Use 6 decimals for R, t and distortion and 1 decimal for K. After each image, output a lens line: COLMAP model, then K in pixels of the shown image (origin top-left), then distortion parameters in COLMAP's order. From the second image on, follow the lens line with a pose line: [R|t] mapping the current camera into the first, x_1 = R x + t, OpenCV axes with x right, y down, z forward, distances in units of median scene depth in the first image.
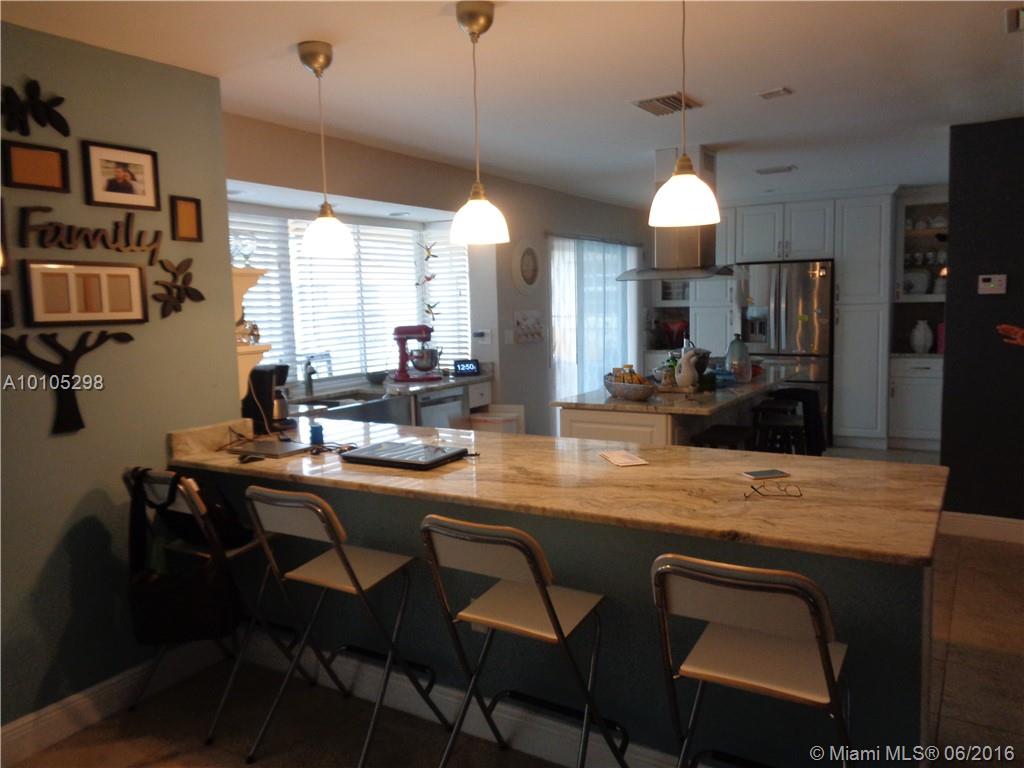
lens RADIAL K [[761.9, 0, 512.0], [0, 761.9, 384.0], [0, 0, 1]] dist [0.005015, 0.004068]
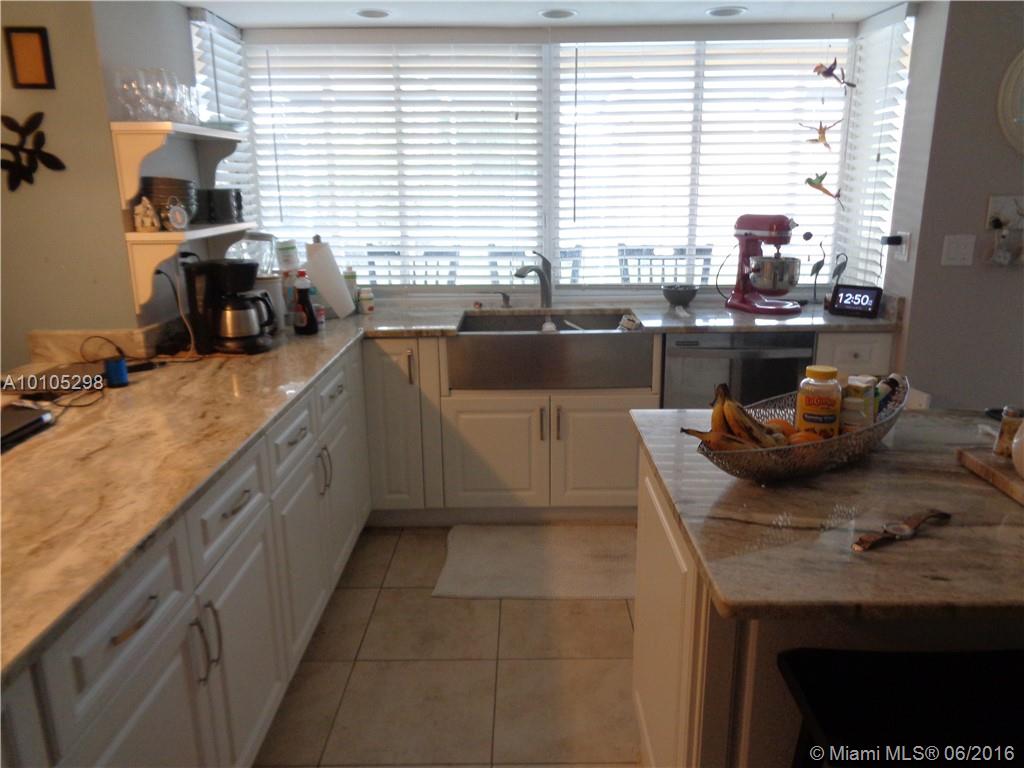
lens RADIAL K [[761.9, 0, 512.0], [0, 761.9, 384.0], [0, 0, 1]] dist [0.005015, 0.004068]
pose [[0.524827, 0.244396, -0.815370, 0.310257], [-0.099153, 0.968928, 0.226601, -0.072300], [0.845414, -0.038080, 0.532752, 0.585511]]
